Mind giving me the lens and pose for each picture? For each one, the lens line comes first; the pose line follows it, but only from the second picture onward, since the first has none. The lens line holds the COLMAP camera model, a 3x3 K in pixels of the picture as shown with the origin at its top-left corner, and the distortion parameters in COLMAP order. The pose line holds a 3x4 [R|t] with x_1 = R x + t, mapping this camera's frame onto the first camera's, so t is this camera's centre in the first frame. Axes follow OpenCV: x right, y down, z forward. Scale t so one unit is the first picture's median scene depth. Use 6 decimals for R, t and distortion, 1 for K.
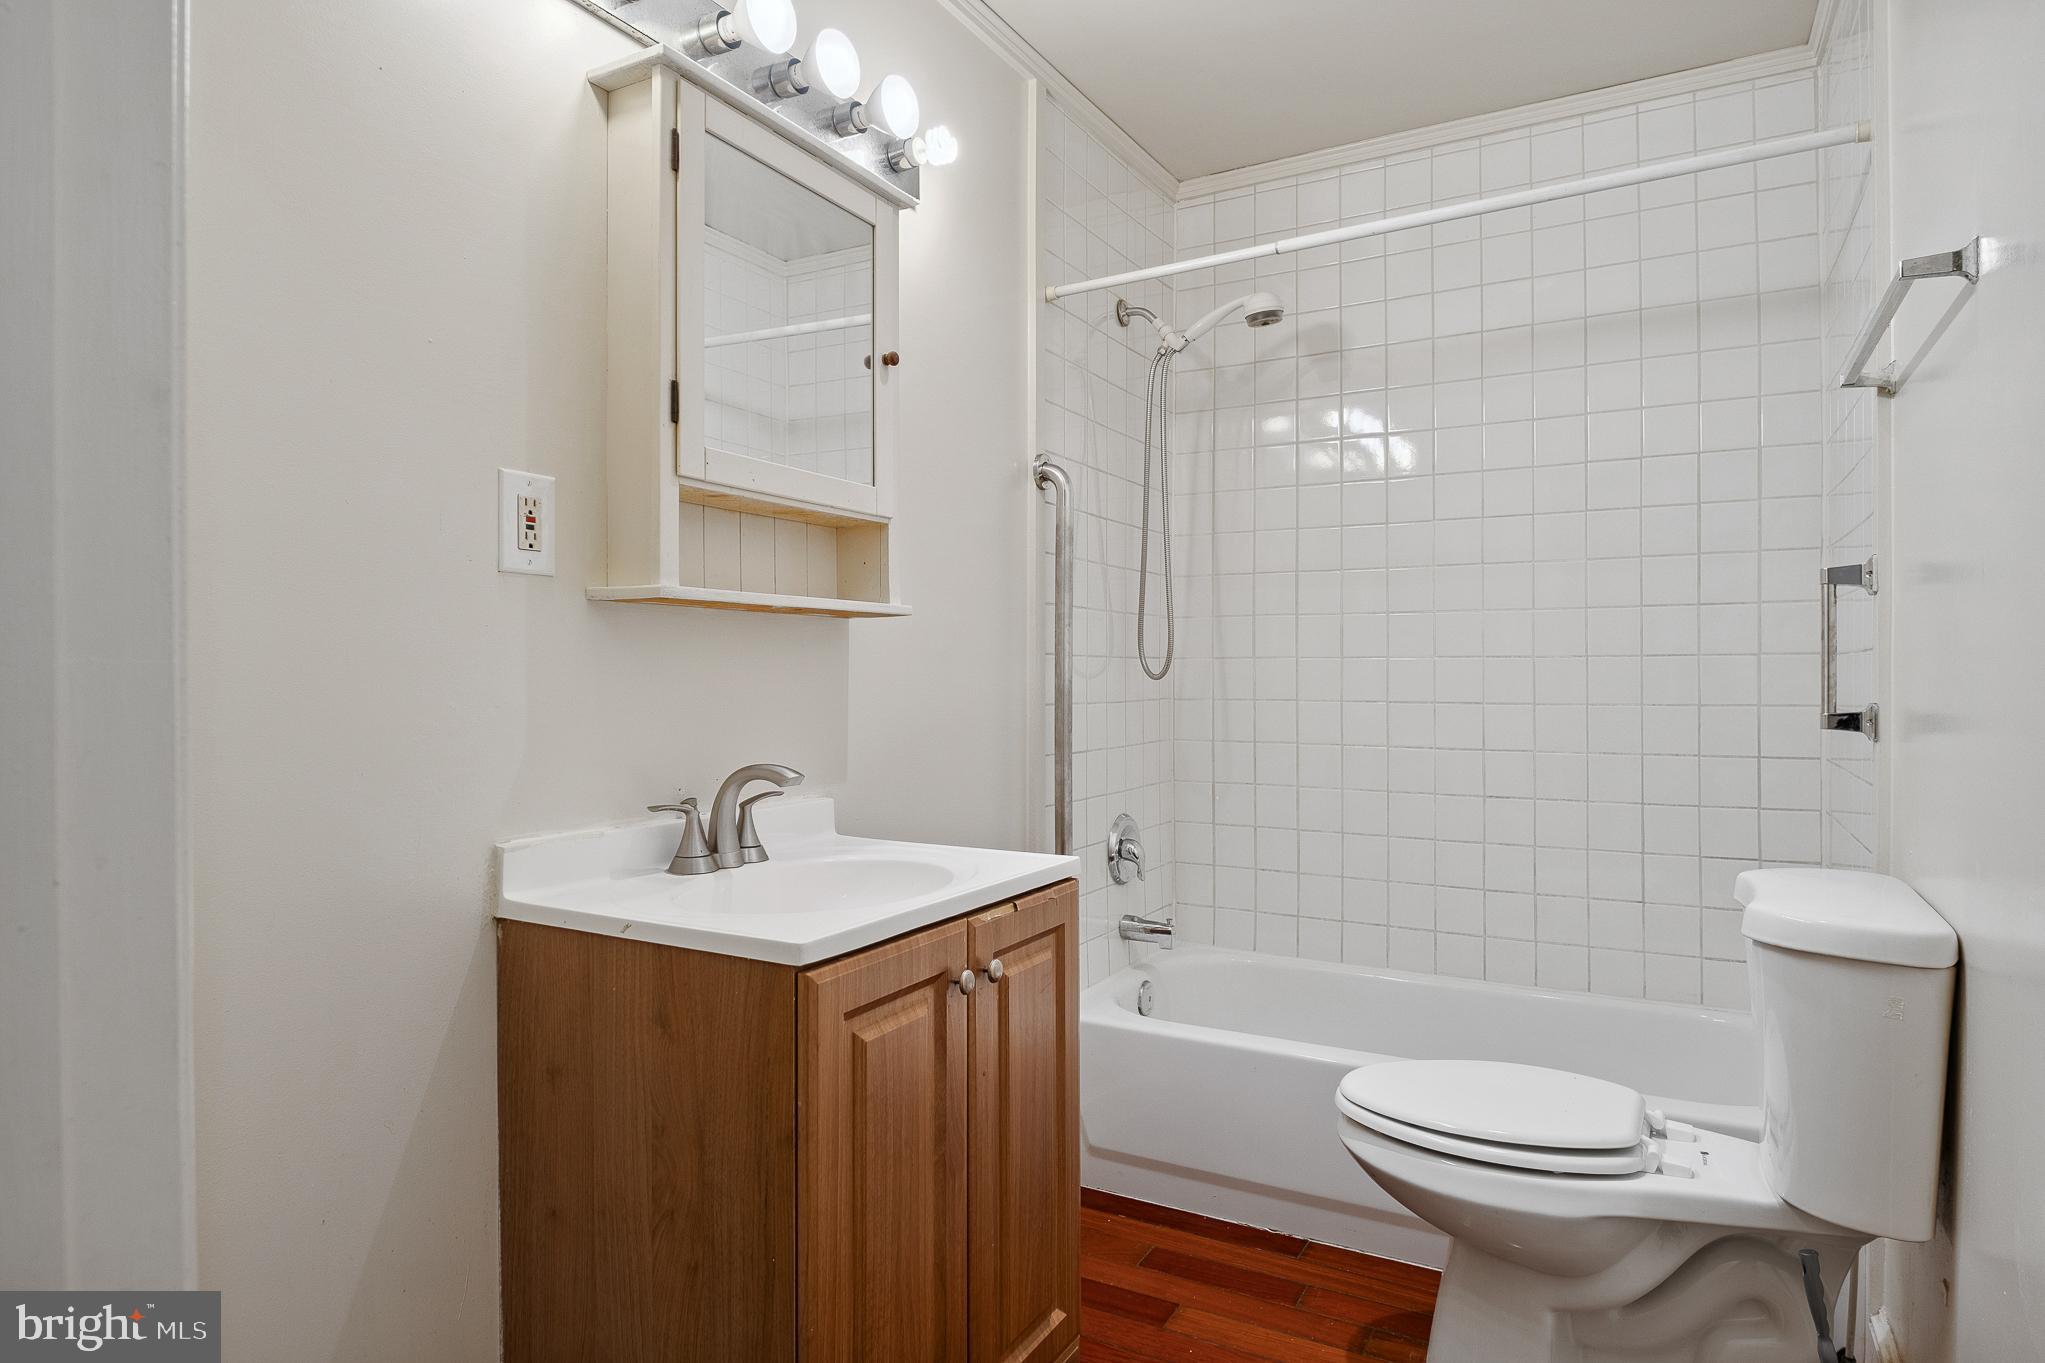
lens RADIAL K [[1166.4, 0, 971.5], [0, 1166.4, 683.1], [0, 0, 1]] dist [0.002601, -0.015500]
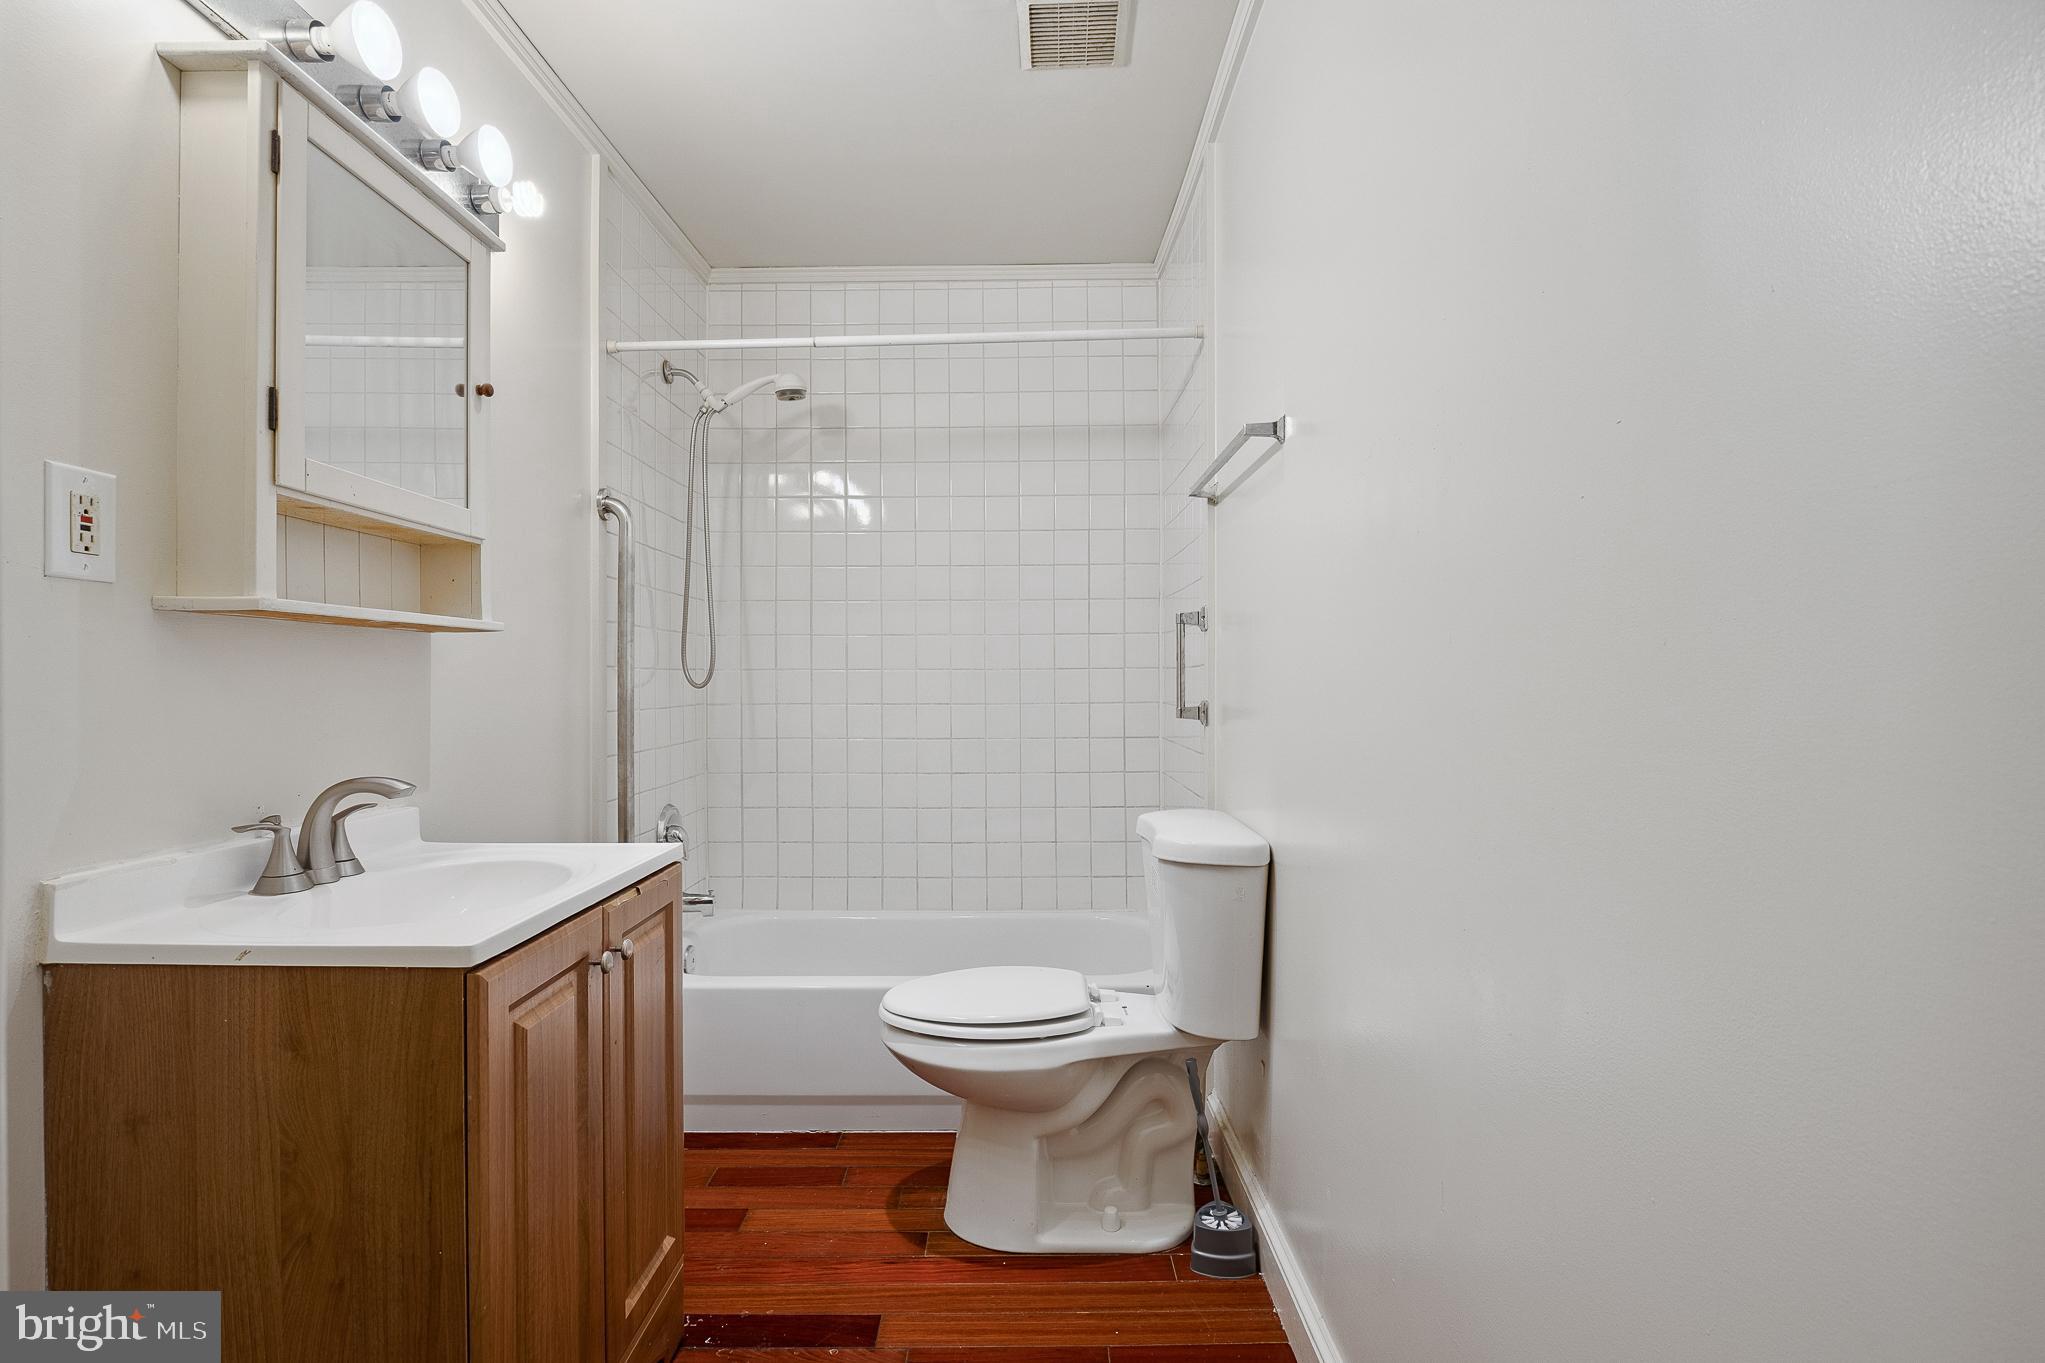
lens RADIAL K [[974.1, 0, 988.8], [0, 974.1, 685.7], [0, 0, 1]] dist [-0.009898, -0.002078]
pose [[0.872071, -0.006595, 0.489335, -0.117815], [0.007849, 0.999969, -0.000512, -0.004784], [-0.489317, 0.004288, 0.872096, 0.004963]]
